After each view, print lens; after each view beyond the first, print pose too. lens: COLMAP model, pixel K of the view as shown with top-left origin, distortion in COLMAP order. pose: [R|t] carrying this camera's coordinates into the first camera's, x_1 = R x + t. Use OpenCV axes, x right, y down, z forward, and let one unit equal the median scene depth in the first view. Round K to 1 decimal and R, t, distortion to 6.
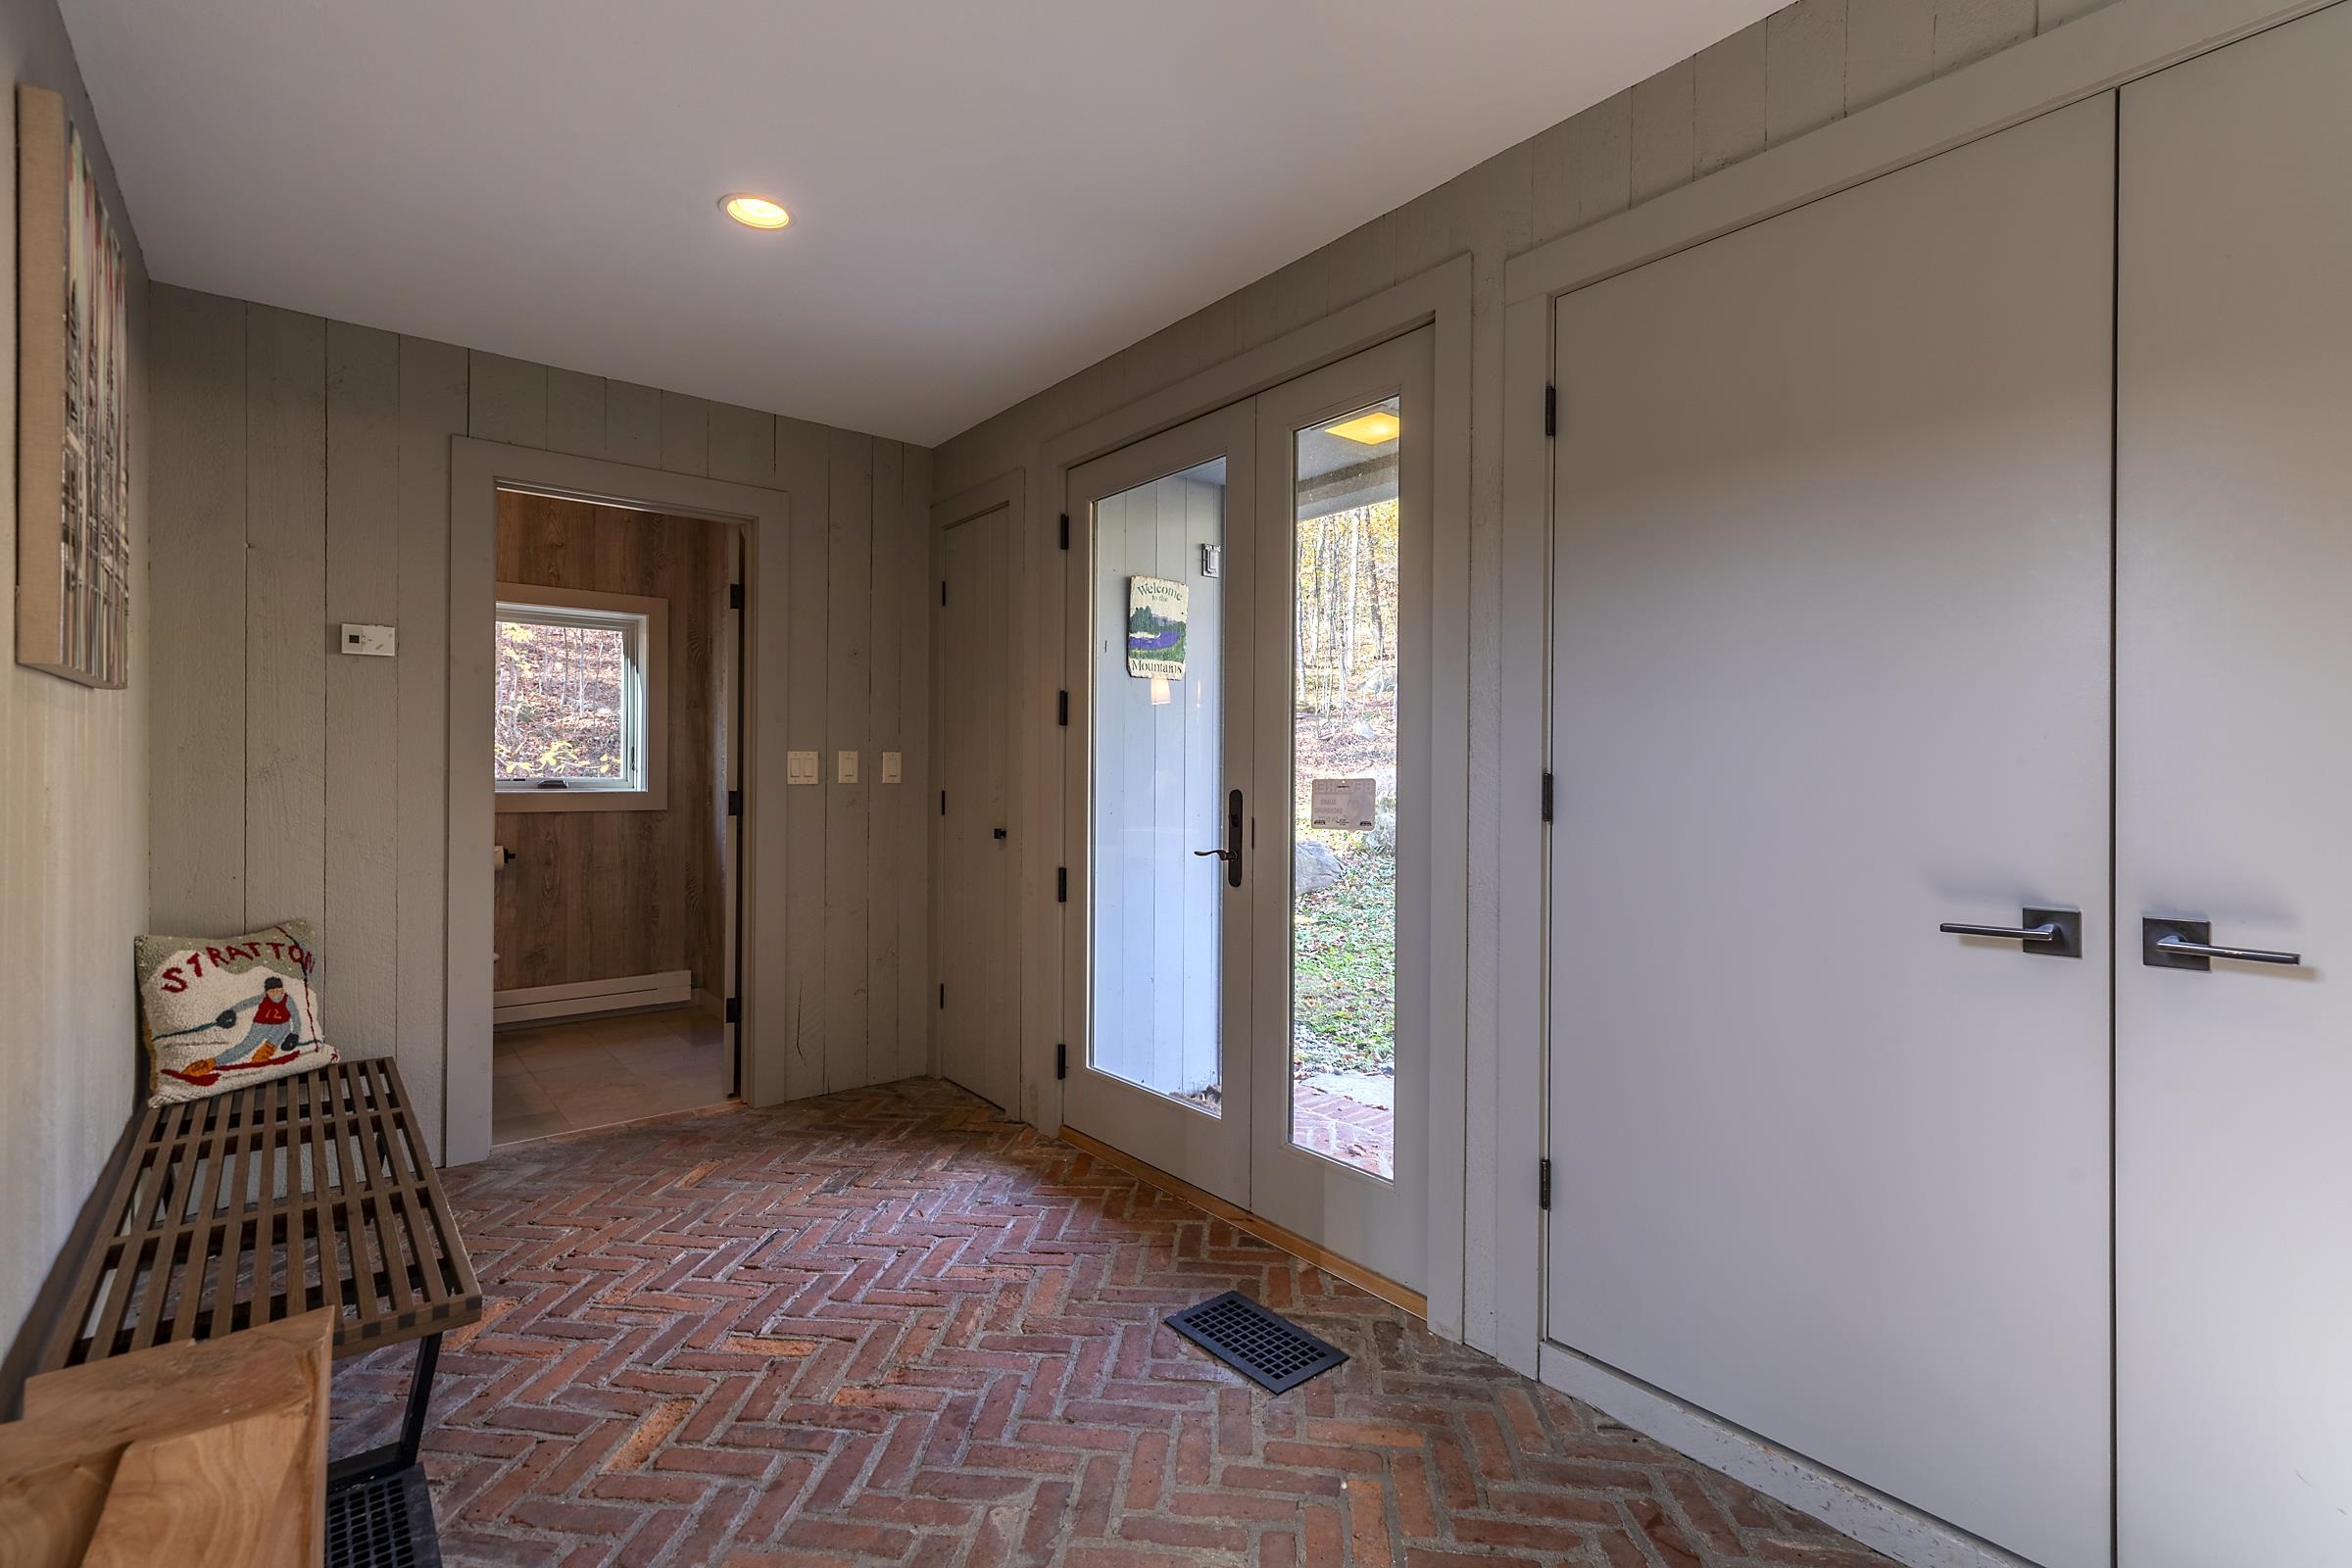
lens RADIAL K [[1071.6, 0, 1211.5], [0, 1071.6, 773.9], [0, 0, 1]] dist [0.007211, 0.000243]
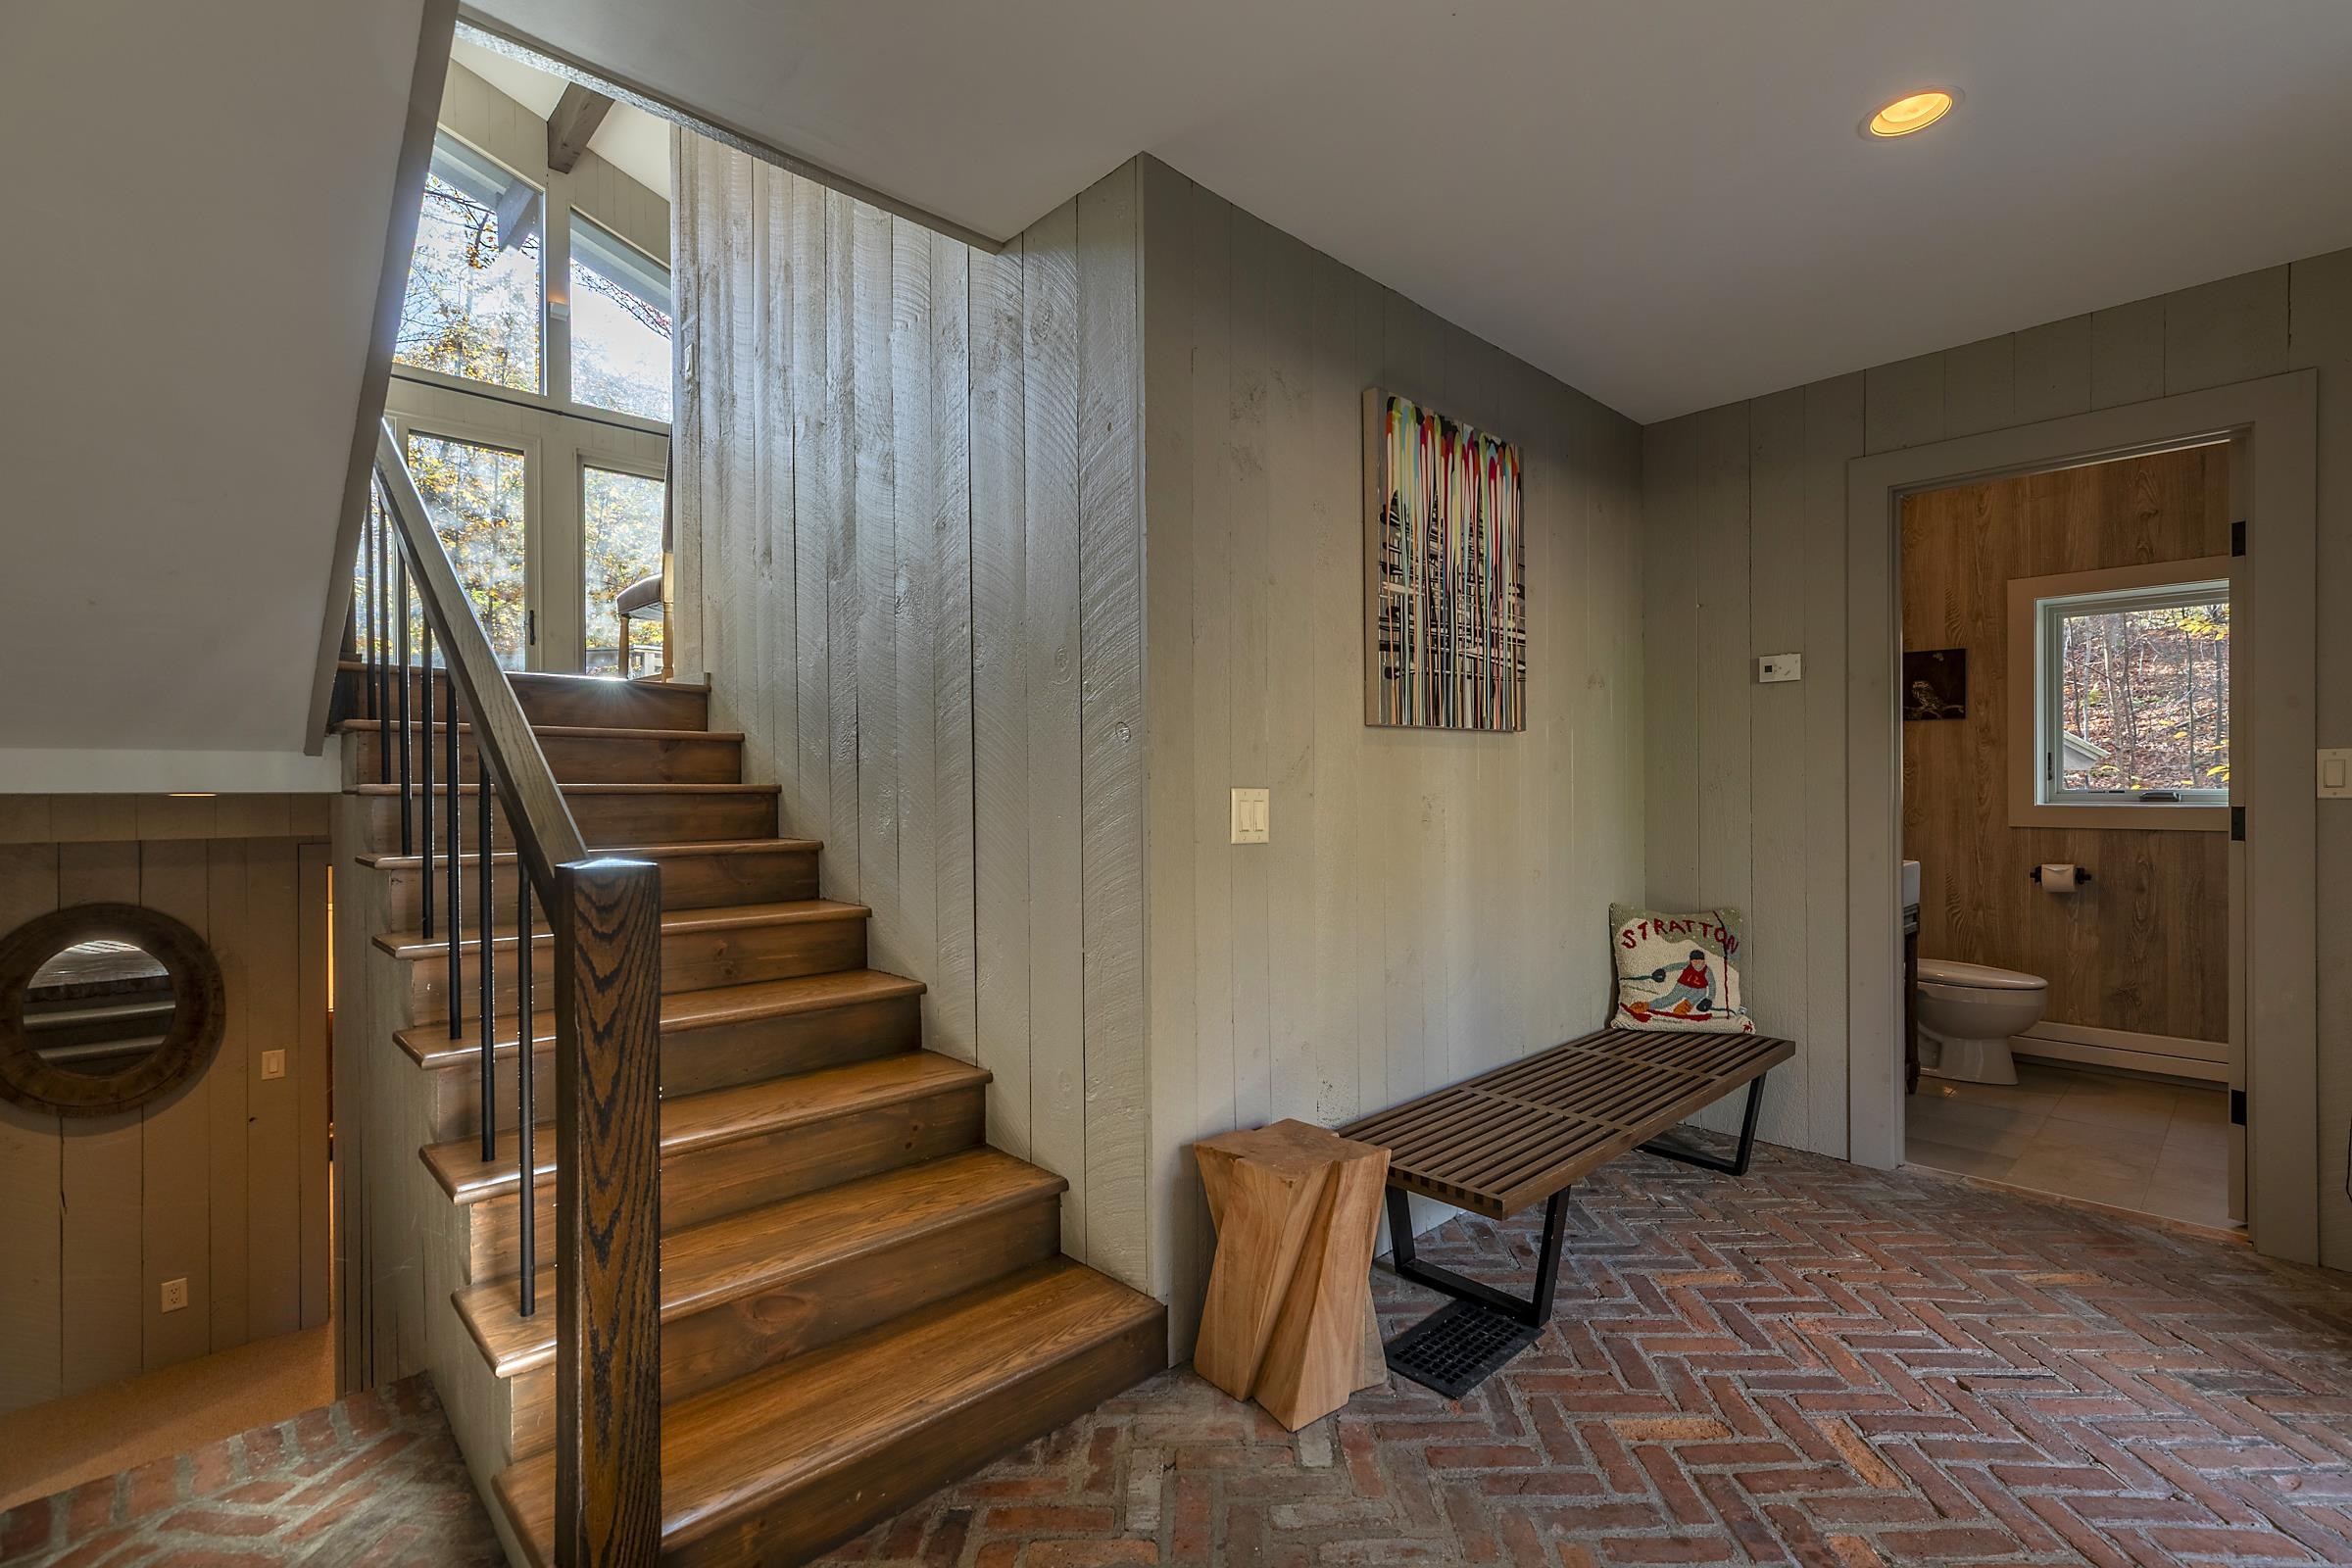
lens RADIAL K [[1071.6, 0, 1182.7], [0, 1071.6, 792.0], [0, 0, 1]] dist [0.007211, 0.000243]
pose [[0.065986, 0.000359, -0.997821, 0.338942], [0.005684, 0.999984, 0.000735, 0.001521], [0.997804, -0.005720, 0.065982, 0.337932]]
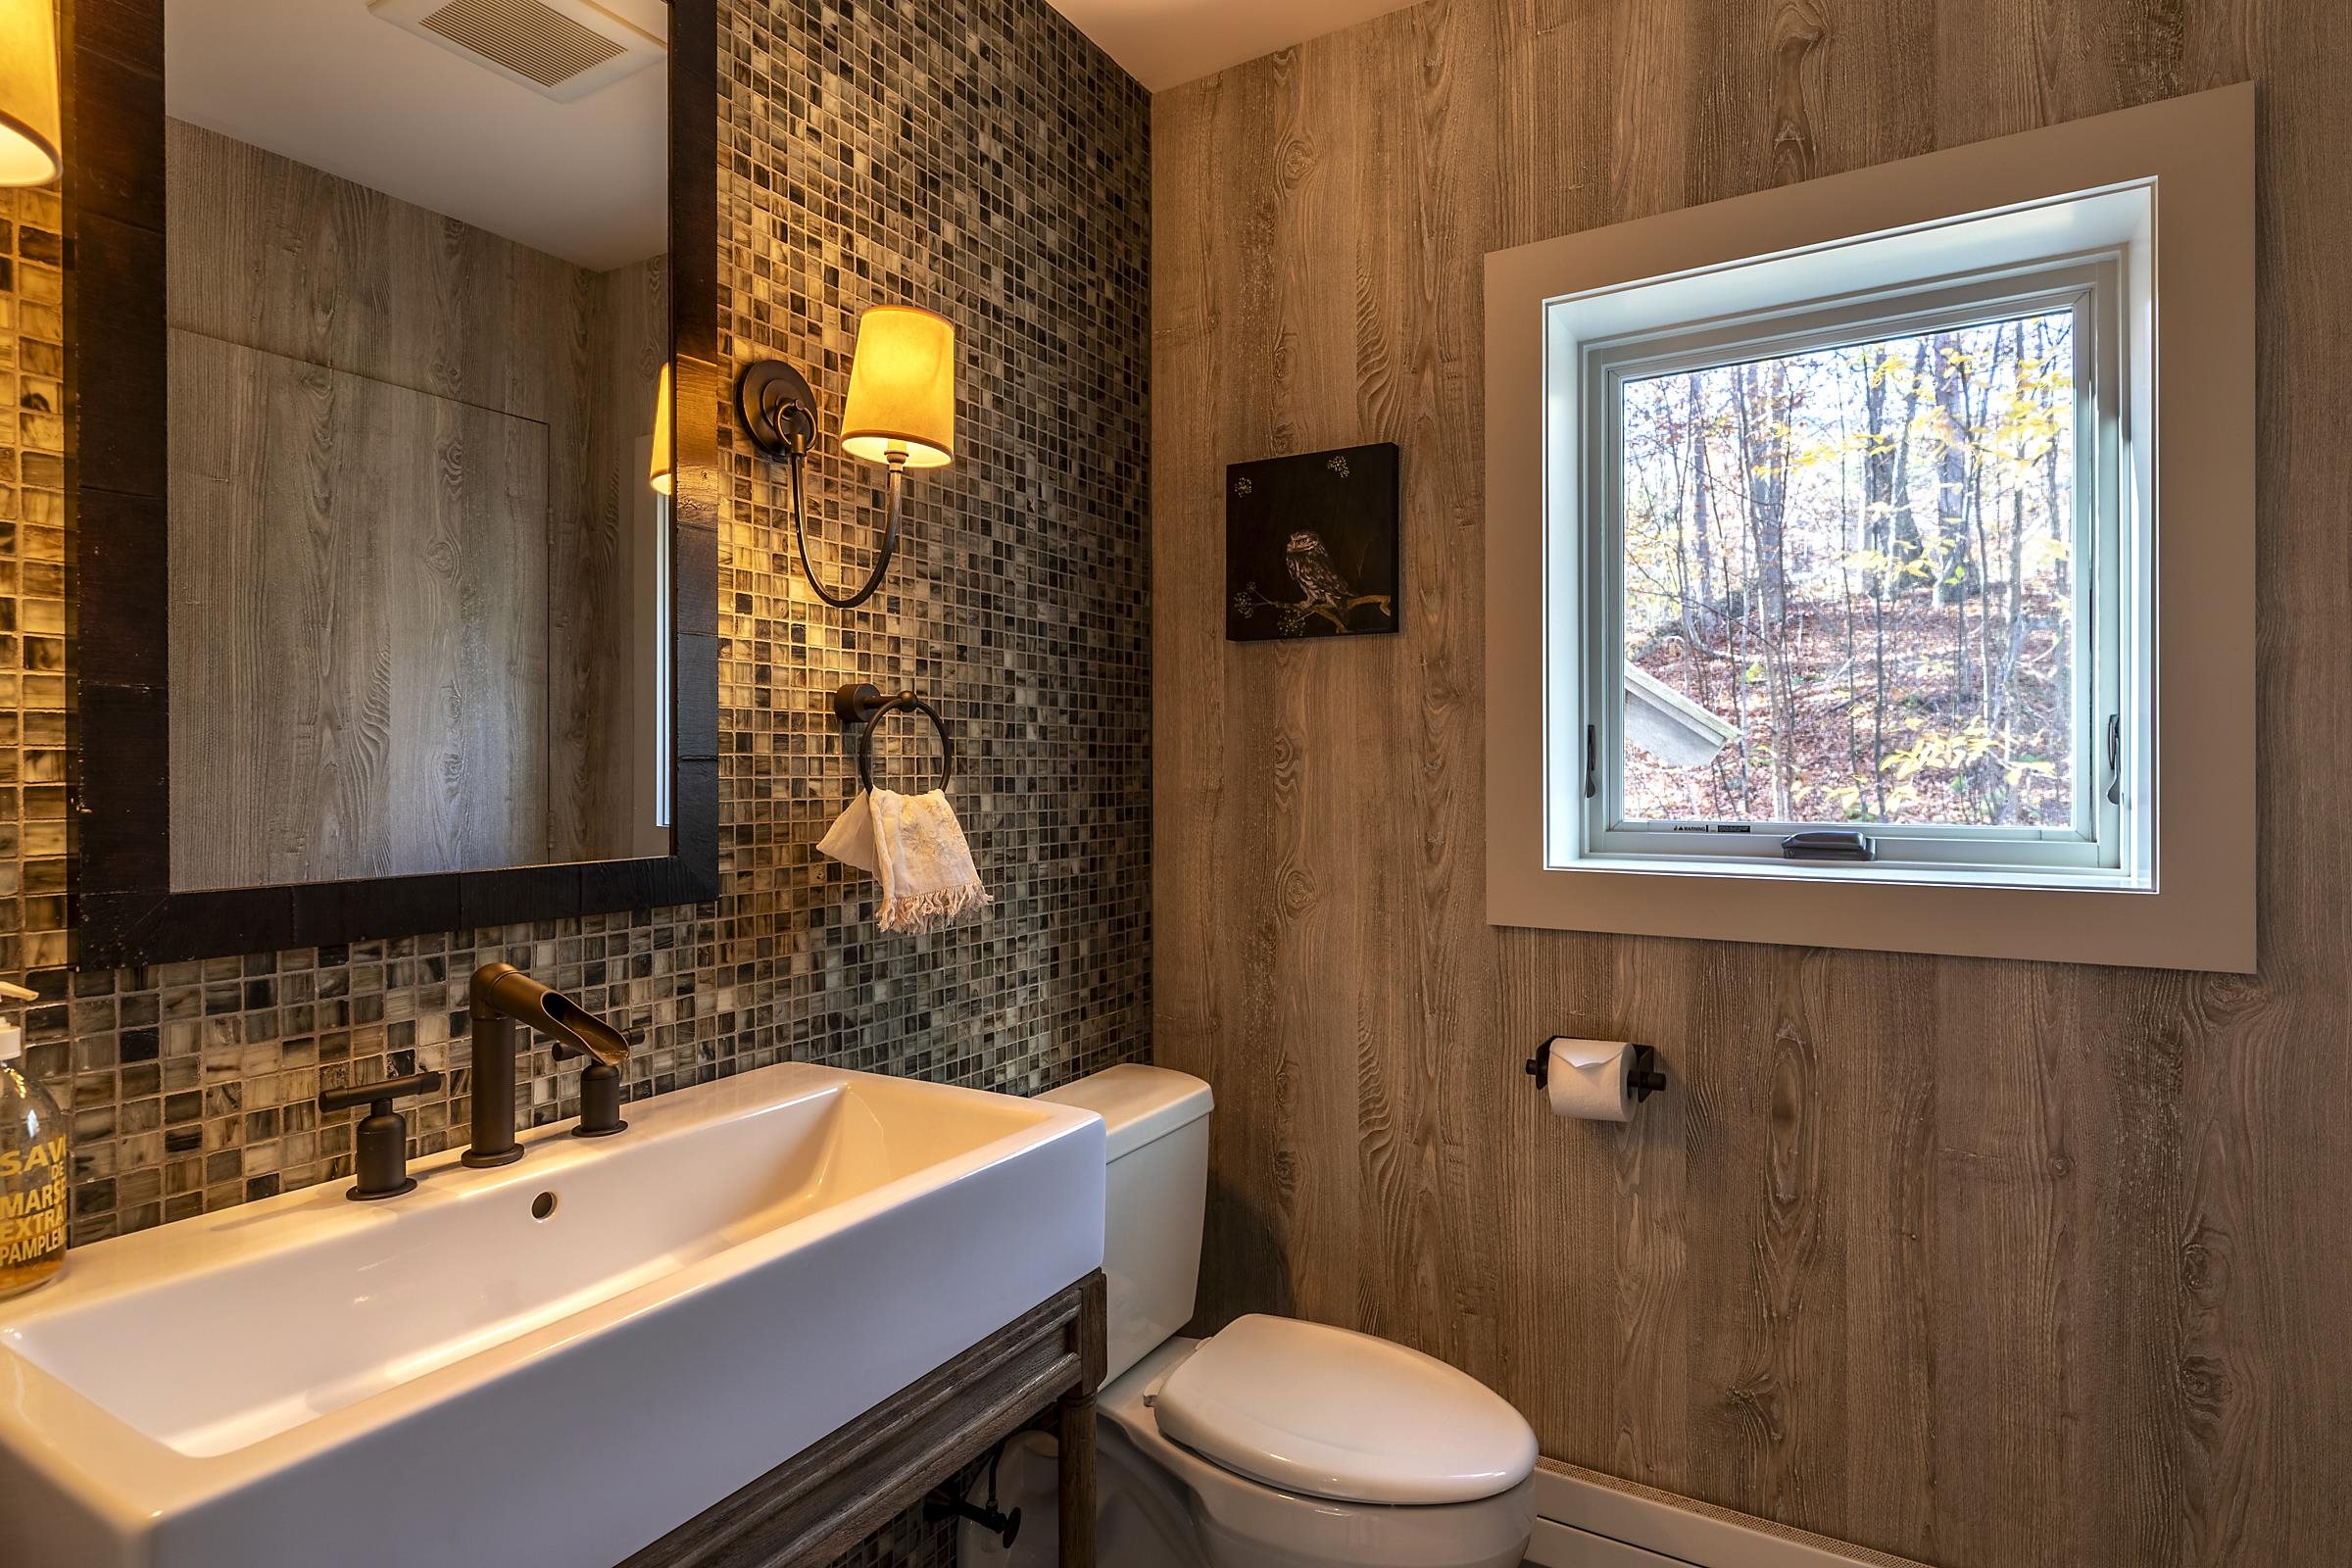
lens RADIAL K [[1220.2, 0, 1181.1], [0, 1220.2, 779.5], [0, 0, 1]] dist [0.001718, 0.000771]
pose [[0.311439, -0.007495, -0.950237, -0.627331], [-0.000937, 0.999966, -0.008194, -0.013358], [0.950266, 0.003443, 0.311421, 1.335482]]
